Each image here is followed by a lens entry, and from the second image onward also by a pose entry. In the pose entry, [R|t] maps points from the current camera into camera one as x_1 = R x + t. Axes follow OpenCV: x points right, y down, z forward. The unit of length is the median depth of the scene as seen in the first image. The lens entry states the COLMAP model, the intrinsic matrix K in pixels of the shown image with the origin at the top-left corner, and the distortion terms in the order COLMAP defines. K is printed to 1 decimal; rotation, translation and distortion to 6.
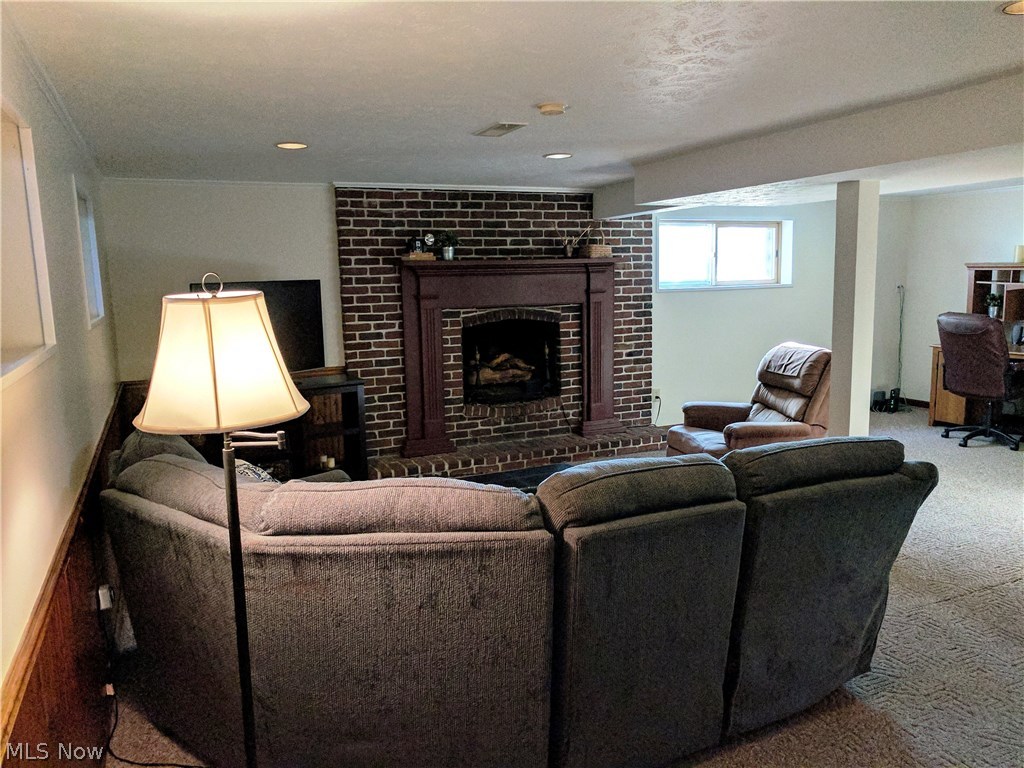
lens RADIAL K [[765.5, 0, 516.1], [0, 765.5, 387.8], [0, 0, 1]] dist [0.013410, -0.034908]
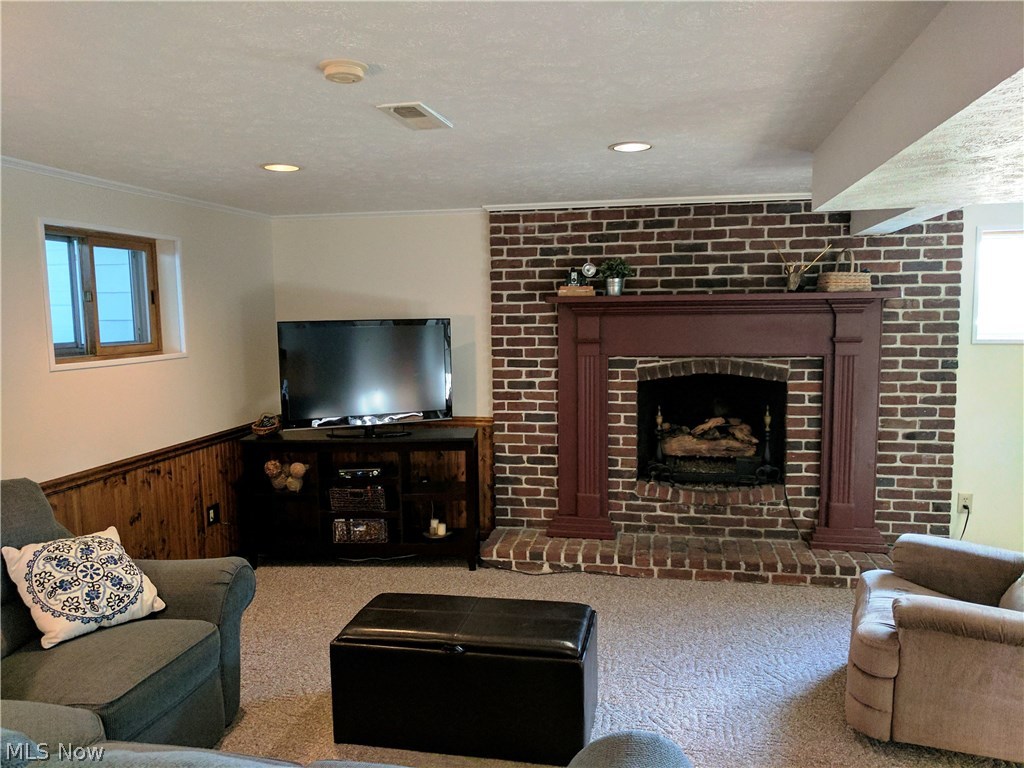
lens RADIAL K [[765.5, 0, 509.2], [0, 765.5, 383.4], [0, 0, 1]] dist [0.013410, -0.034908]
pose [[0.813950, 0.067872, -0.576956, 0.267427], [-0.090971, 0.995791, -0.011196, -0.054878], [0.573767, 0.061599, 0.816699, 0.286319]]
